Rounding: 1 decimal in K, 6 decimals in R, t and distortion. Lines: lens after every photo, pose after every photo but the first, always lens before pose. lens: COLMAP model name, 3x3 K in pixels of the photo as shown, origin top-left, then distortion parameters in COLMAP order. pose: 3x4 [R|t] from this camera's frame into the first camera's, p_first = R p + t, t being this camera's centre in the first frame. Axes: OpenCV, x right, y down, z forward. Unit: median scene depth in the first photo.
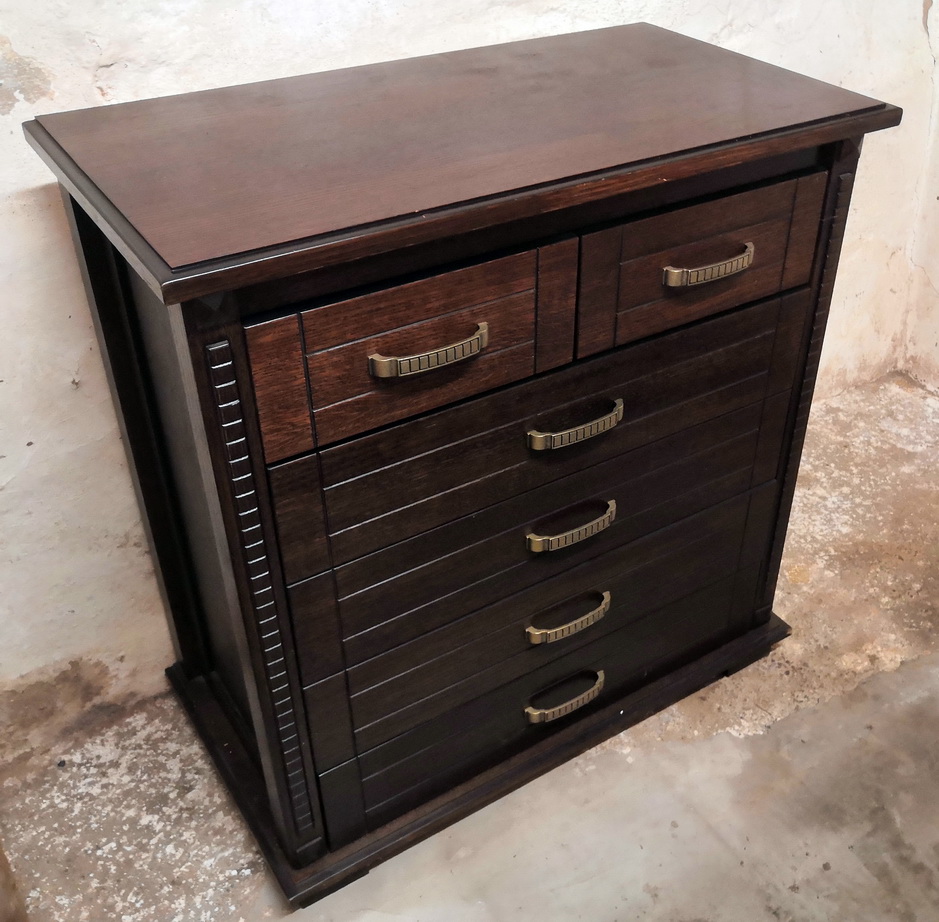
lens RADIAL K [[1095.7, 0, 540.3], [0, 1095.7, 456.6], [0, 0, 1]] dist [0.007381, 0.000000]
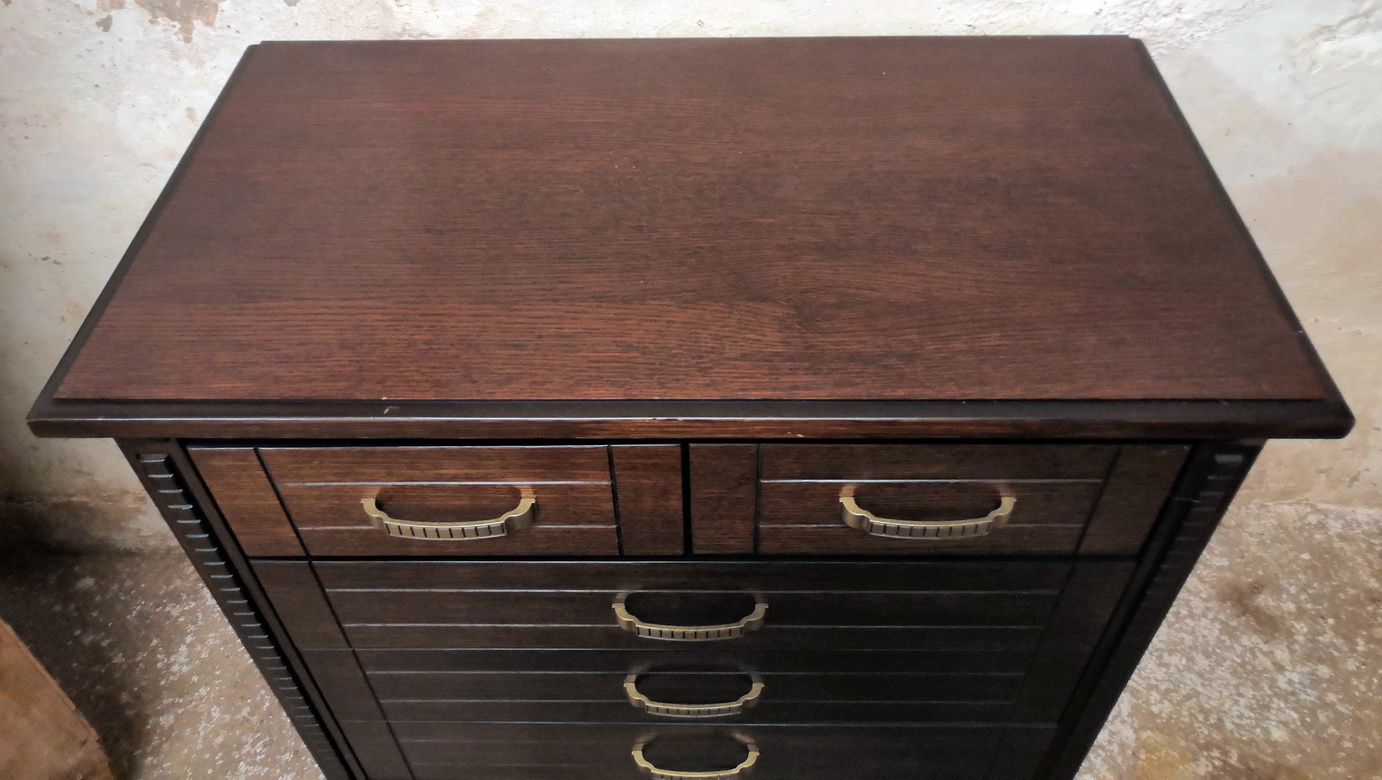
lens RADIAL K [[1072.9, 0, 695.6], [0, 1072.9, 253.4], [0, 0, 1]] dist [0.010748, 0.031395]
pose [[0.819267, 0.369196, -0.438744, 0.226084], [-0.304656, 0.928475, 0.212413, -0.349675], [0.485785, -0.040357, 0.873146, 0.307984]]
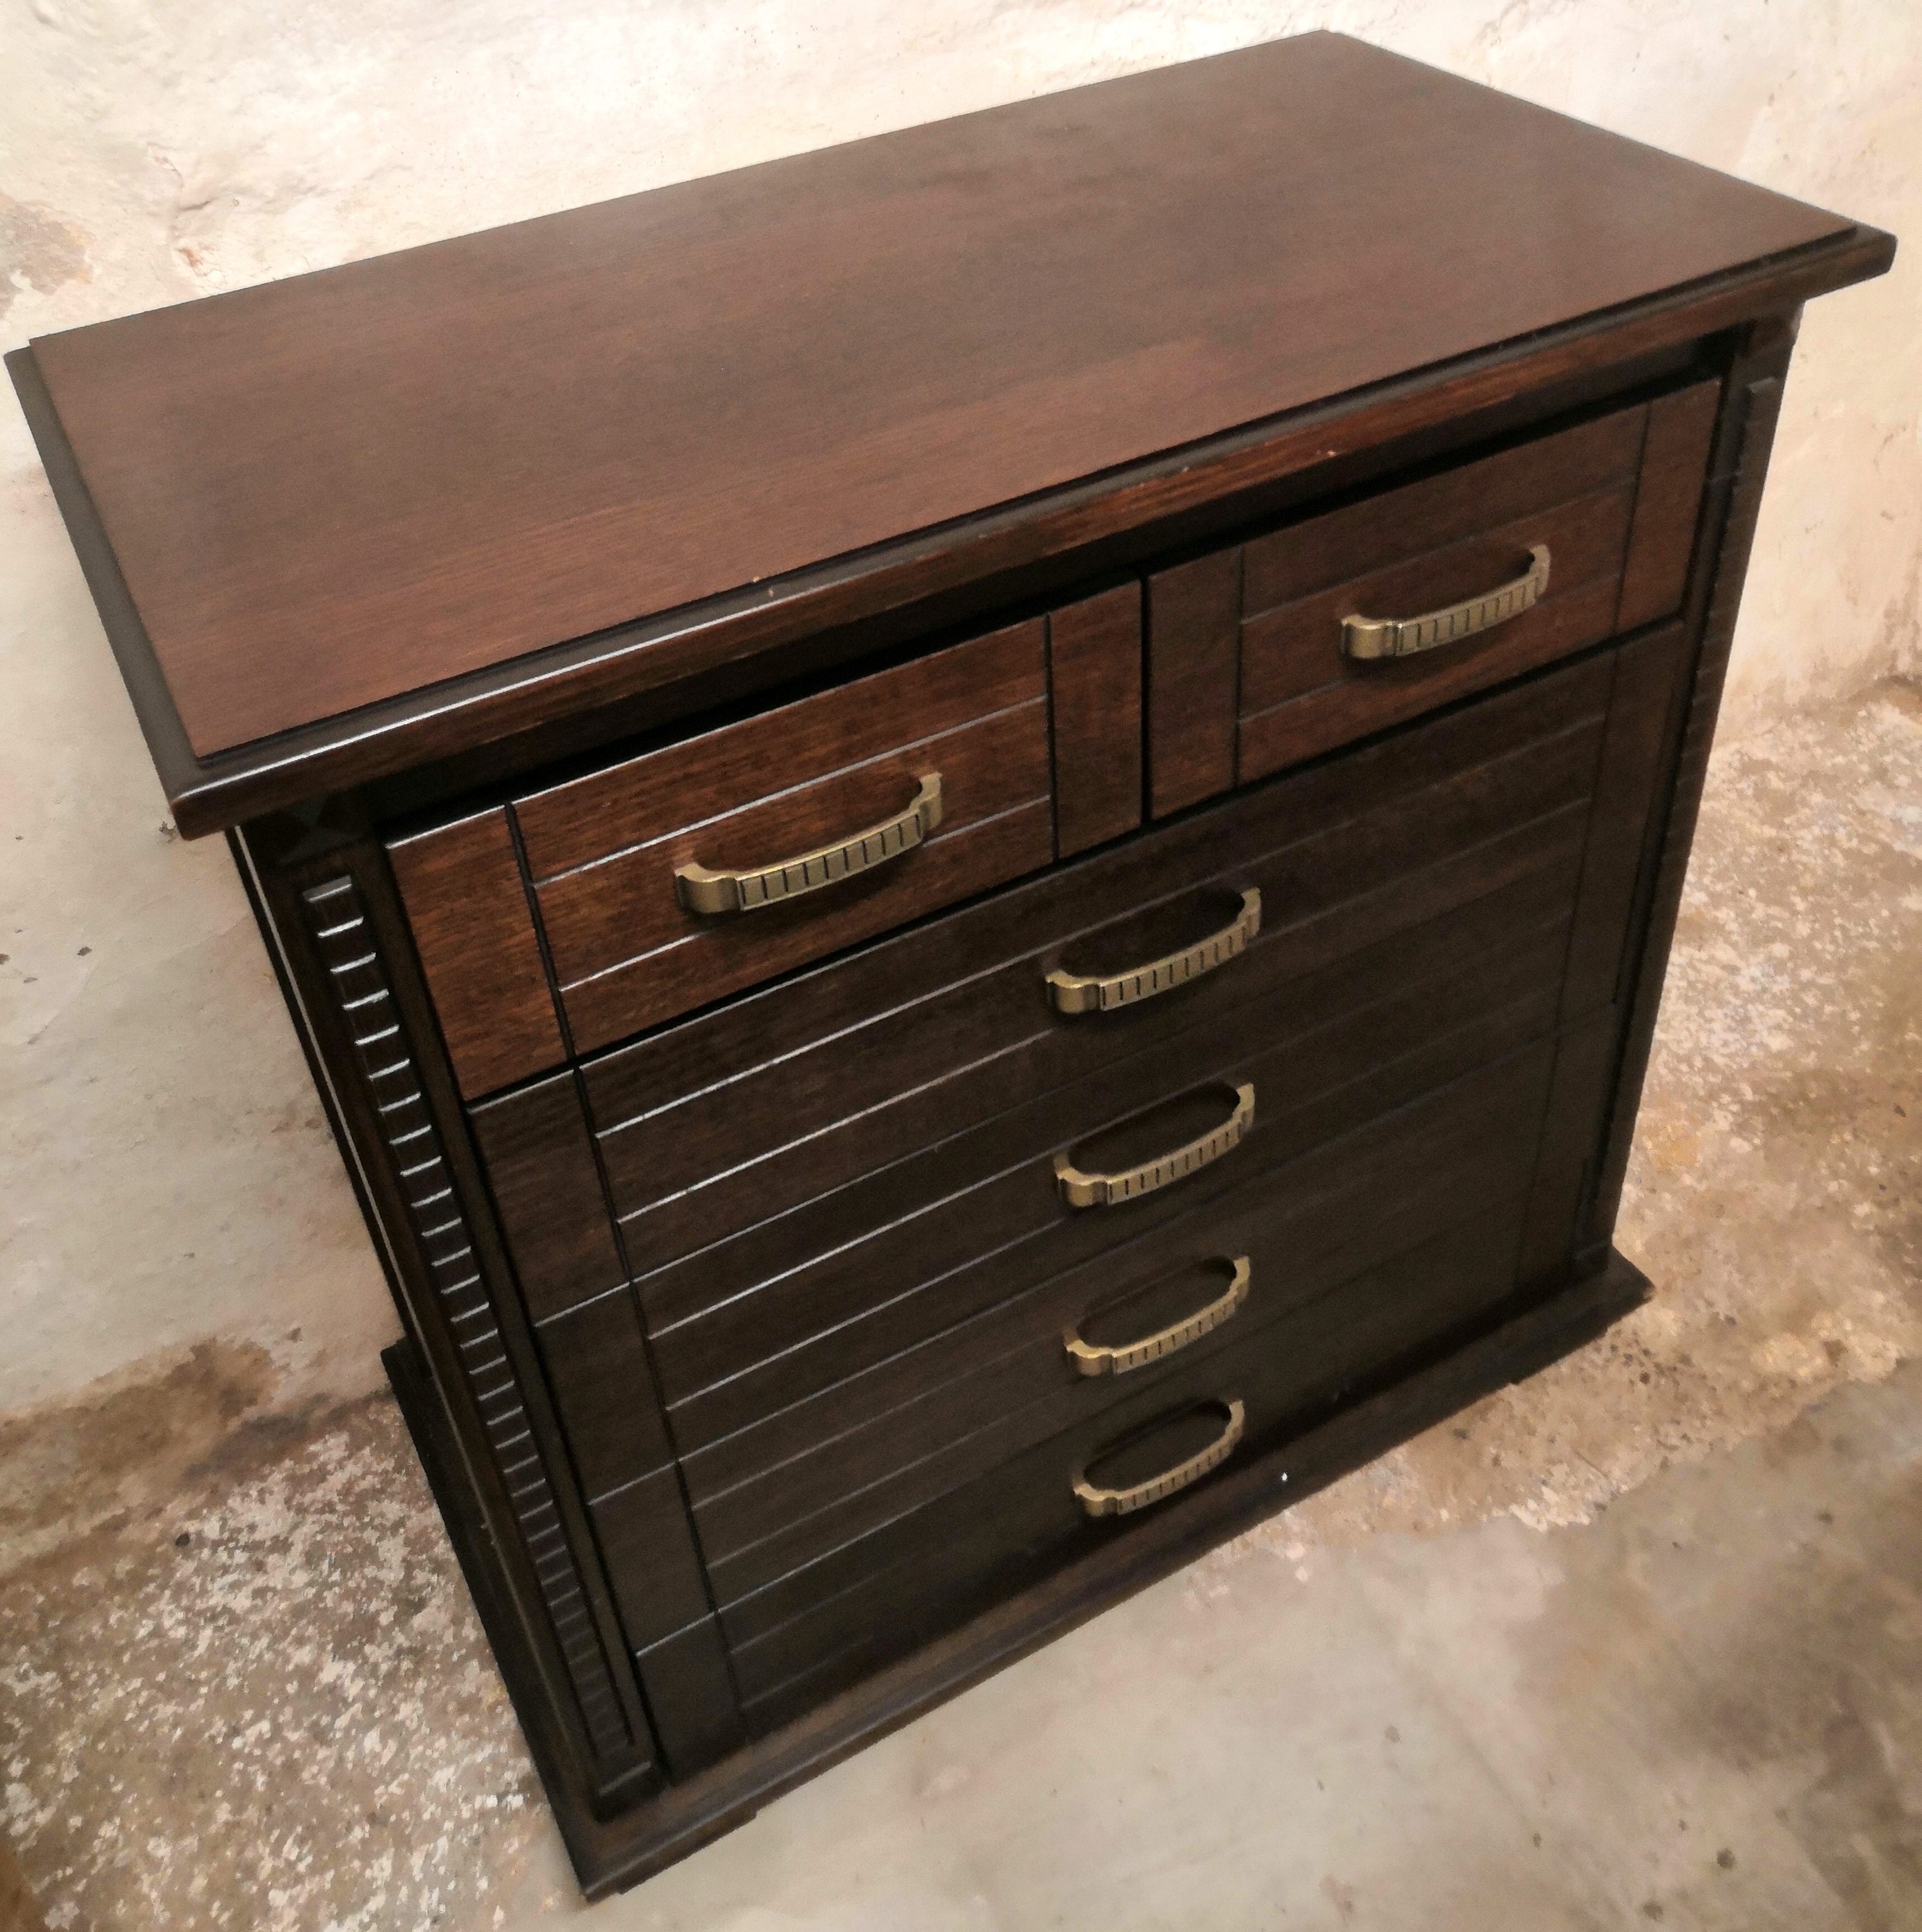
lens RADIAL K [[2007.8, 0, 967.9], [0, 2007.8, 772.7], [0, 0, 1]] dist [0.024467, 0.000000]
pose [[0.992557, -0.005237, -0.121672, 0.048850], [0.008779, 0.999552, 0.028596, -0.109024], [0.121468, -0.029452, 0.992158, 0.121513]]
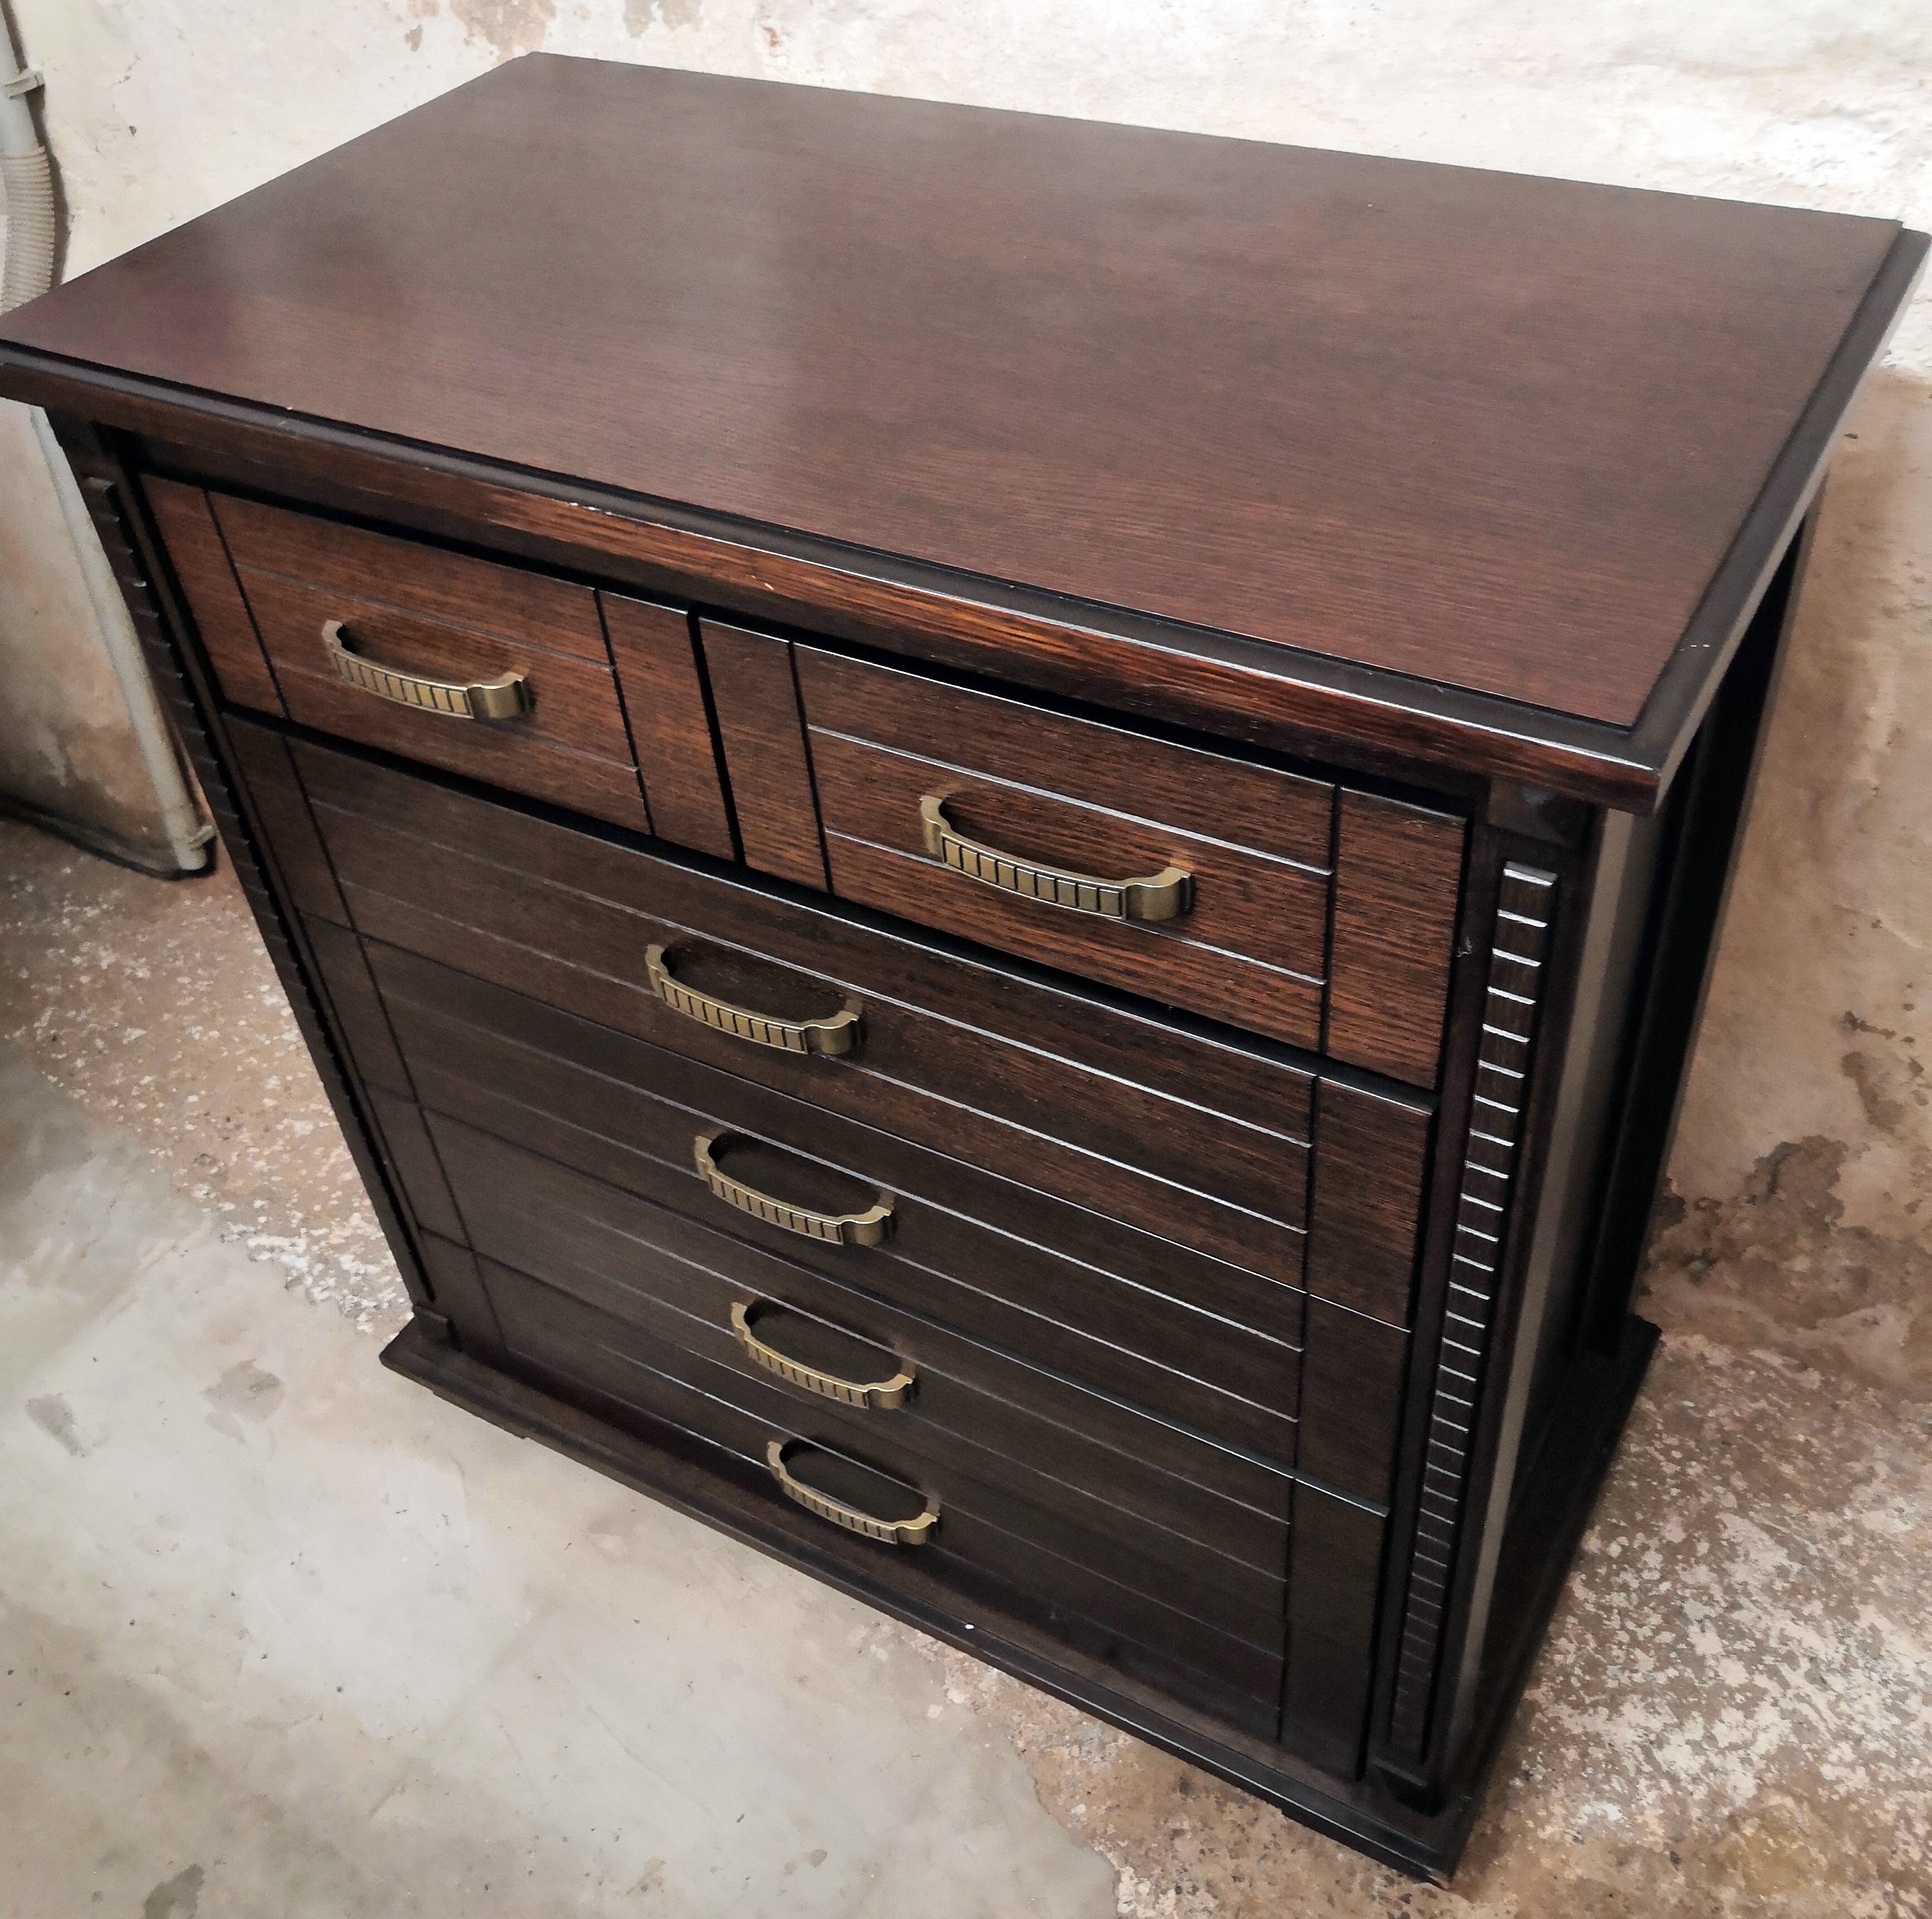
lens RADIAL K [[2007.7, 0, 972.0], [0, 2007.7, 943.1], [0, 0, 1]] dist [0.024467, 0.000000]
pose [[0.432282, 0.554555, -0.711056, 0.551551], [-0.449244, 0.816158, 0.363408, -0.329492], [0.781864, 0.162343, 0.601941, 0.472534]]
